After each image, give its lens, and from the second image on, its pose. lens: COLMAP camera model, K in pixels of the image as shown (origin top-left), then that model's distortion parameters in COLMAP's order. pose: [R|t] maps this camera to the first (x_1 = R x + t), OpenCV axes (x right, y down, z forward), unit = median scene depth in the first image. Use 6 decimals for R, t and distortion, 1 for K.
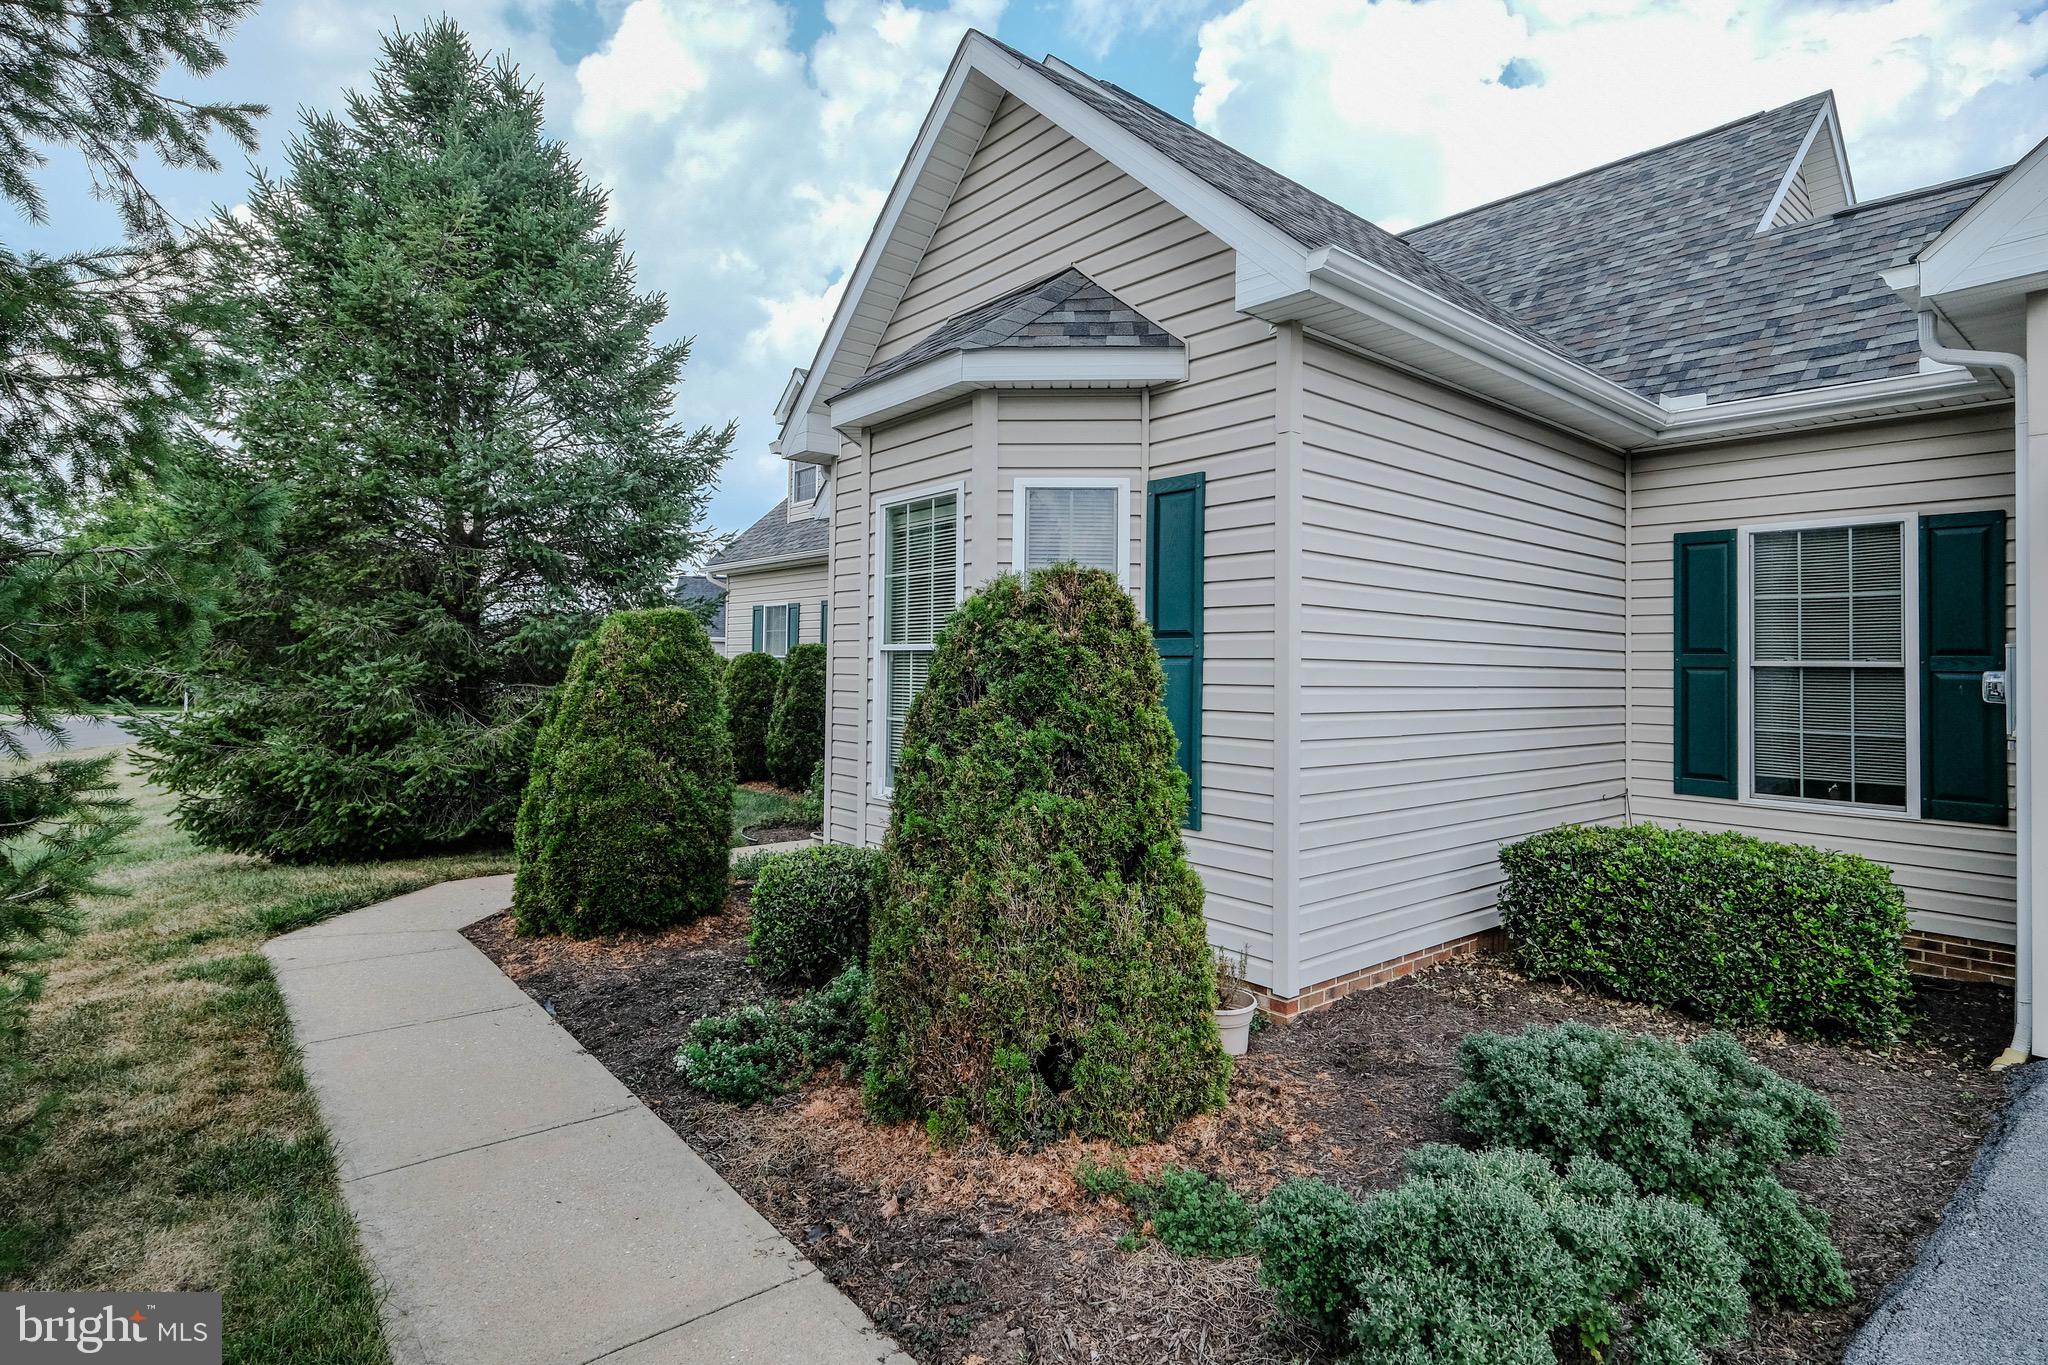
lens RADIAL K [[1032.3, 0, 1018.3], [0, 1032.3, 635.9], [0, 0, 1]] dist [-0.000482, 0.000165]
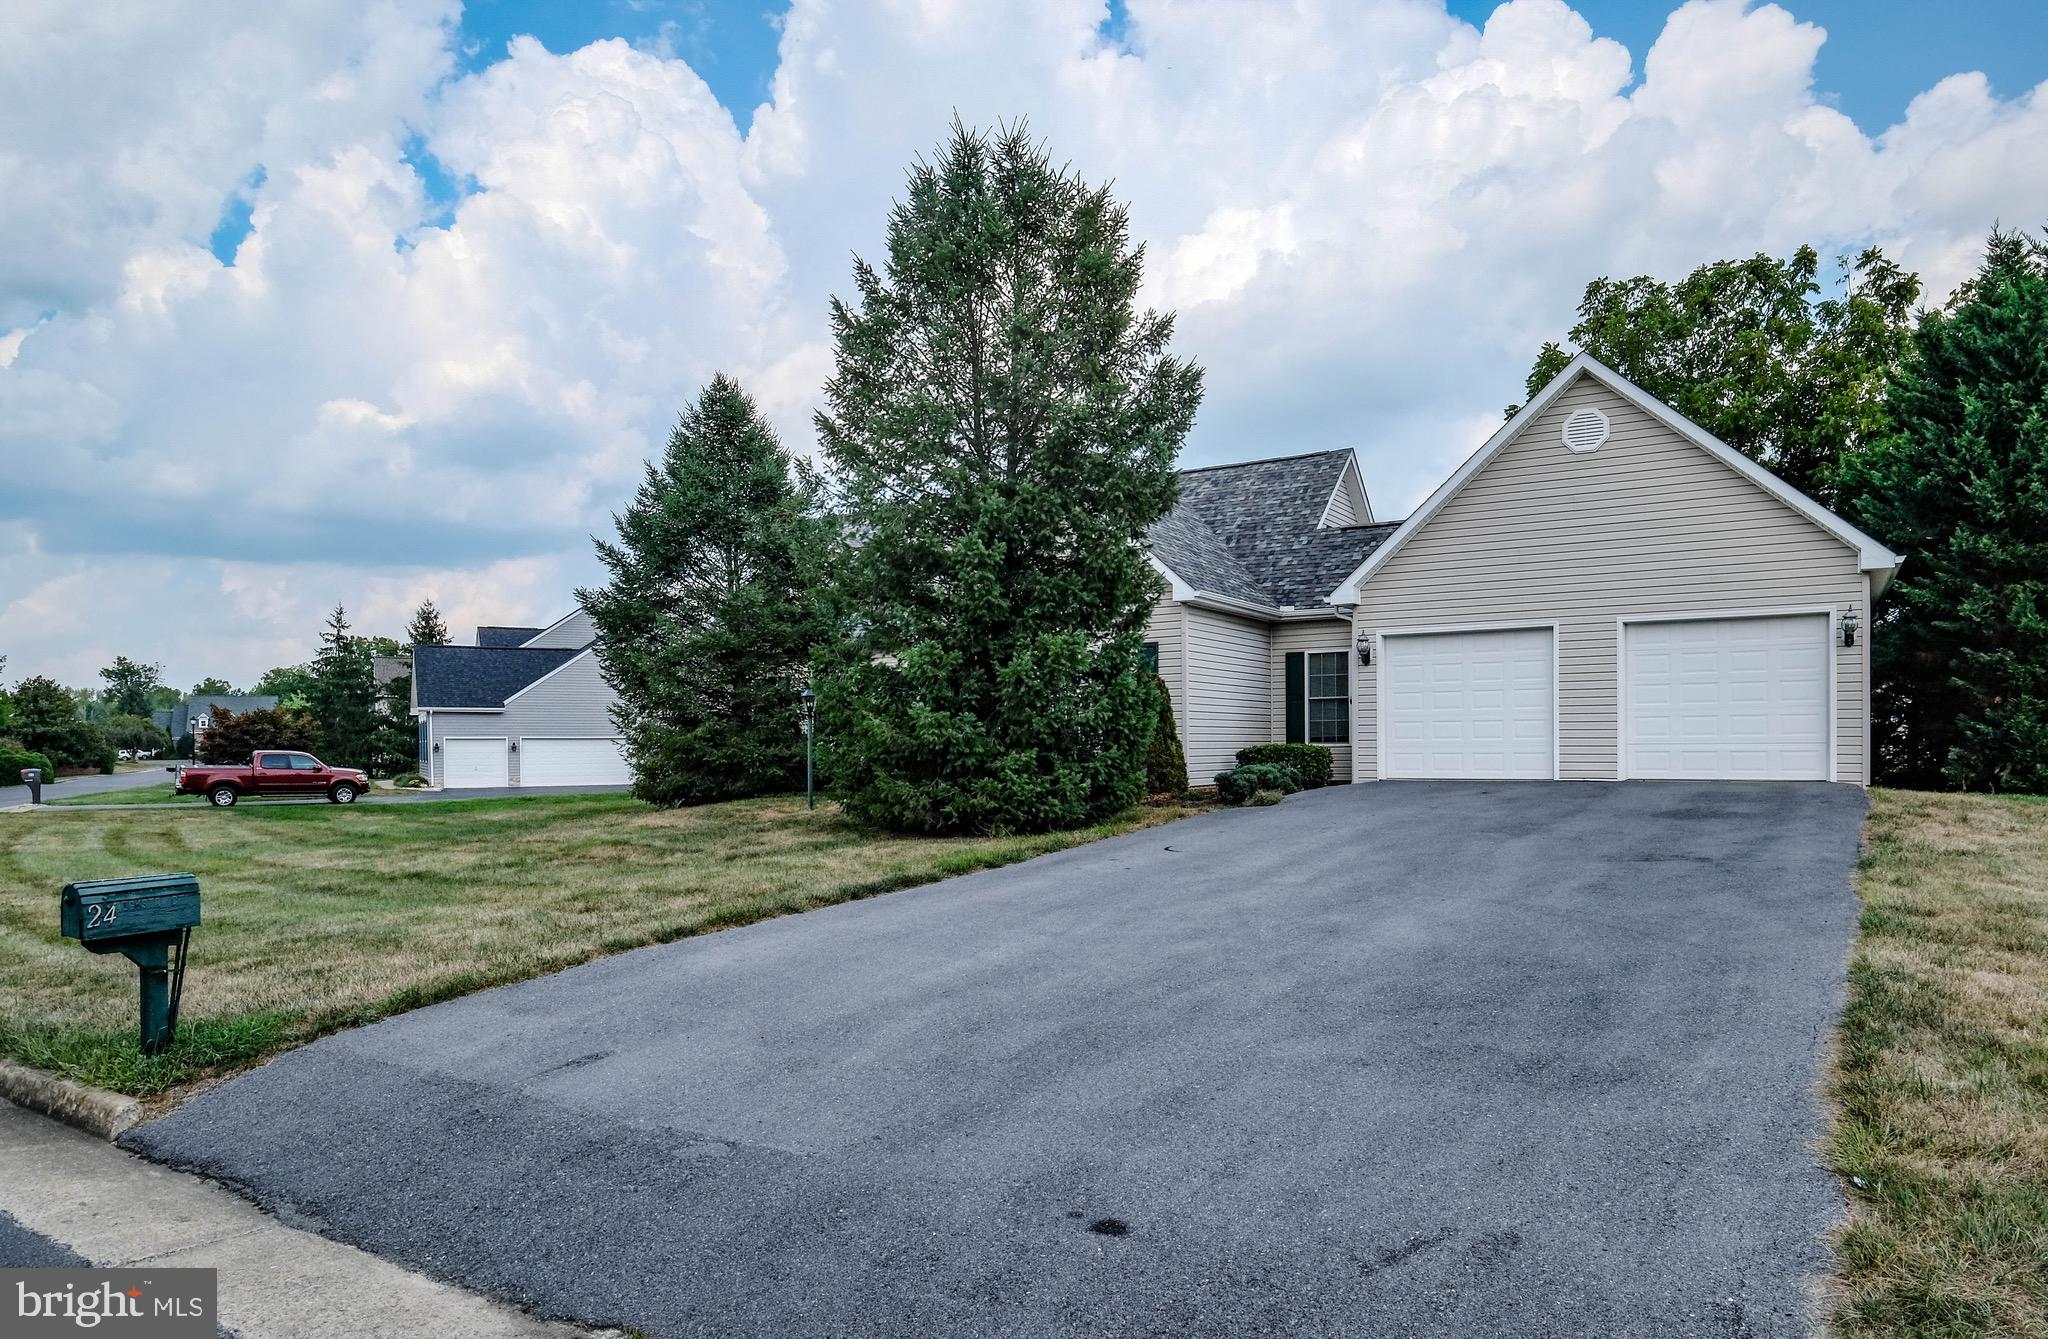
lens RADIAL K [[1248.3, 0, 1023.7], [0, 1248.3, 763.3], [0, 0, 1]] dist [-0.005551, -0.001945]
pose [[0.948446, -0.028662, 0.315639, -1.327311], [0.014274, 0.998755, 0.047804, 0.033649], [-0.316616, -0.040834, 0.947674, -2.373003]]
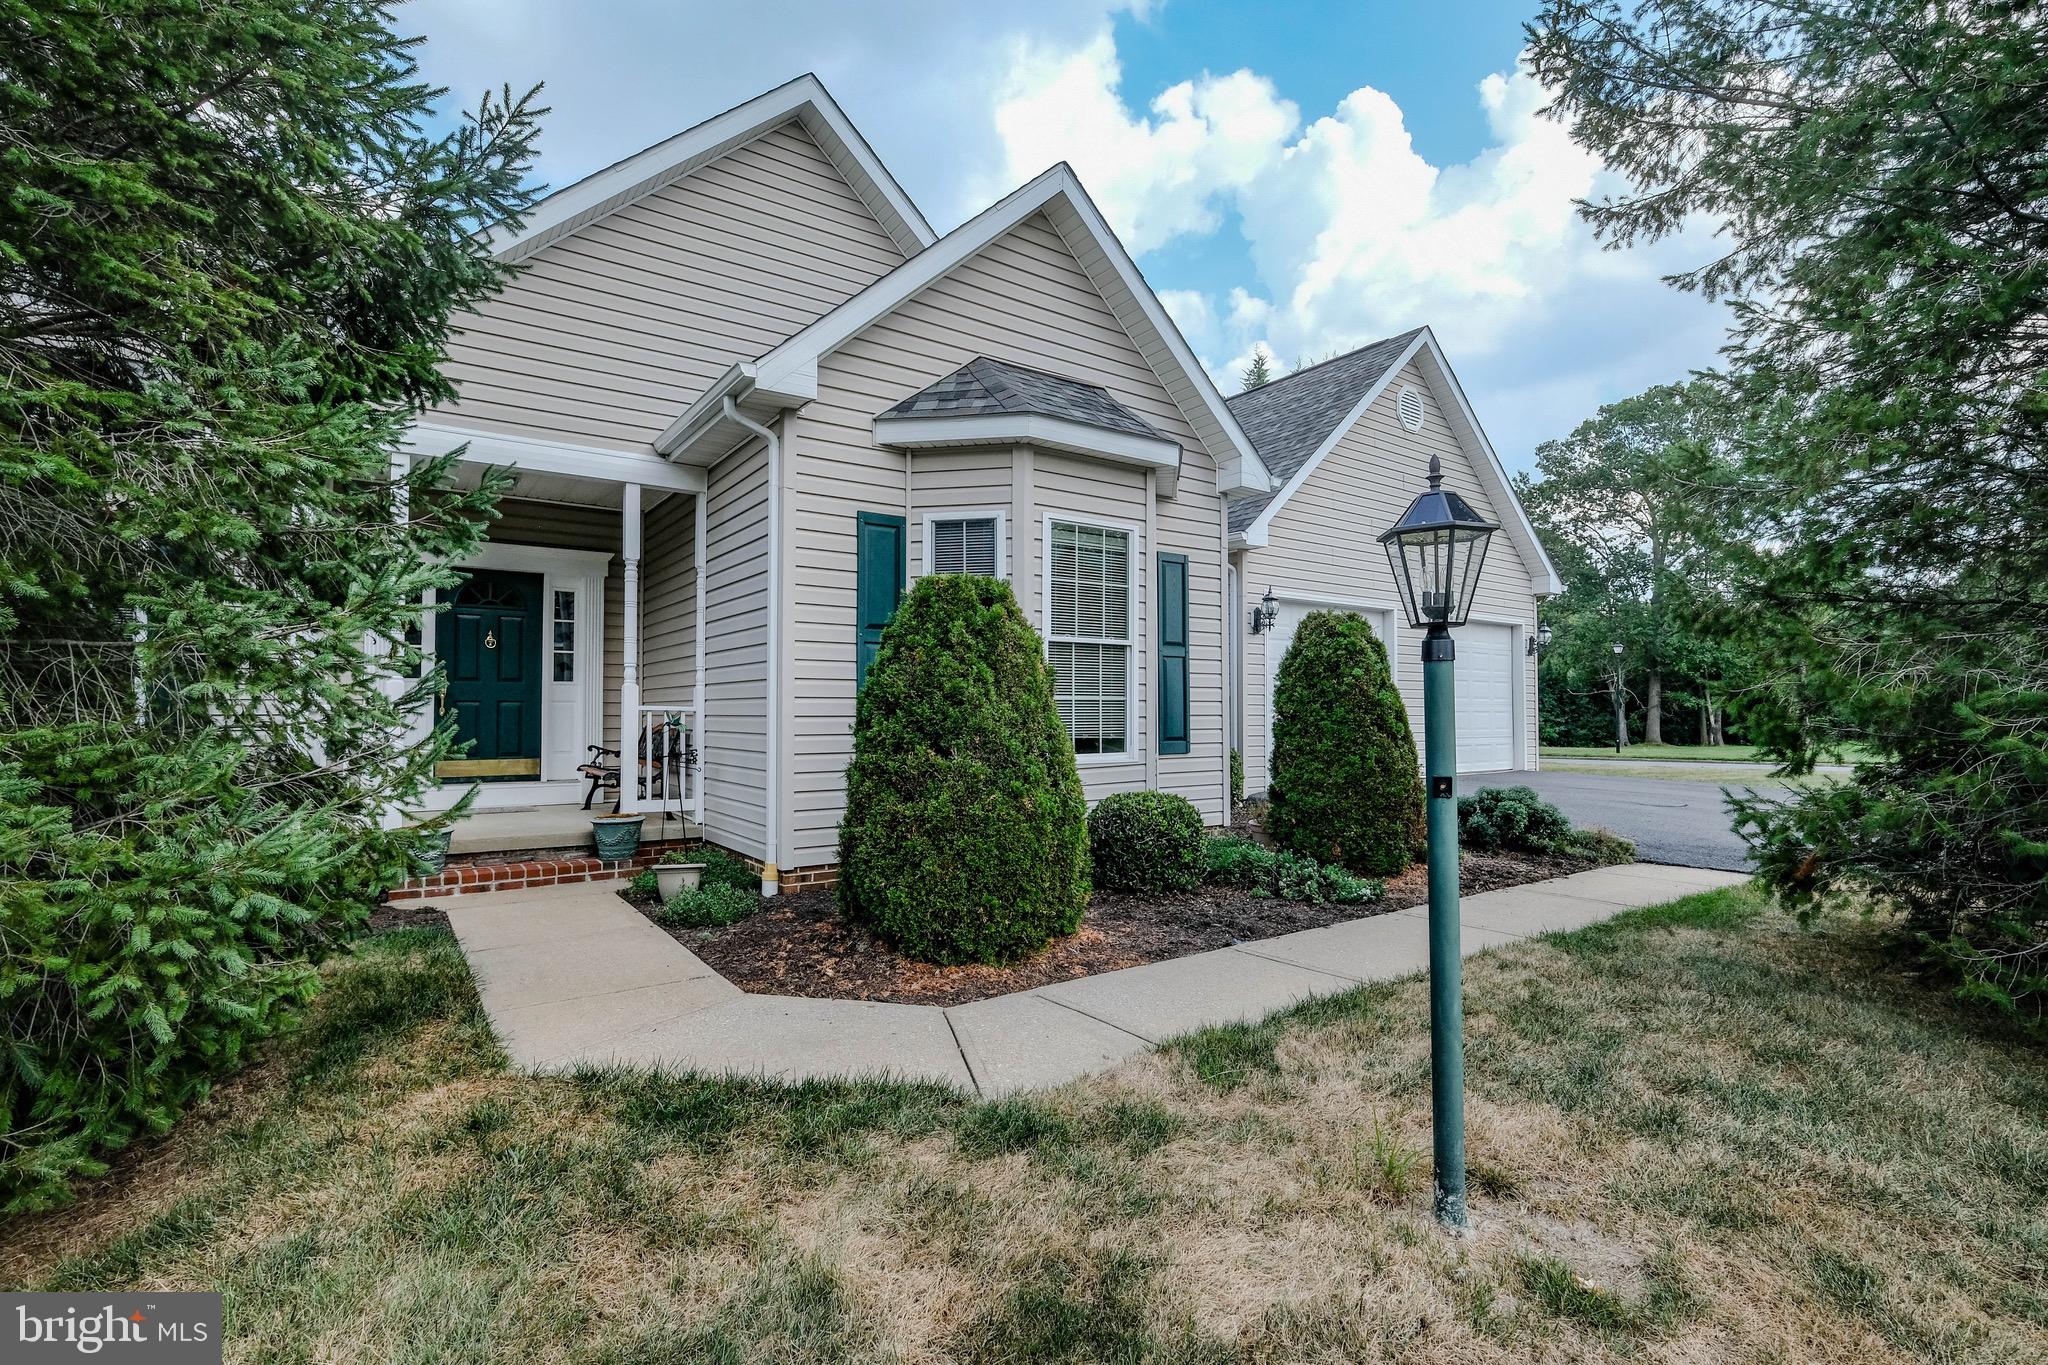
lens RADIAL K [[925.1, 0, 1020.6], [0, 925.1, 692.3], [0, 0, 1]] dist [-0.017507, 0.000010]
pose [[0.085479, 0.006984, 0.996316, -1.238572], [-0.028458, 0.999585, -0.004566, 0.082154], [-0.995934, -0.027962, 0.085642, 0.971391]]
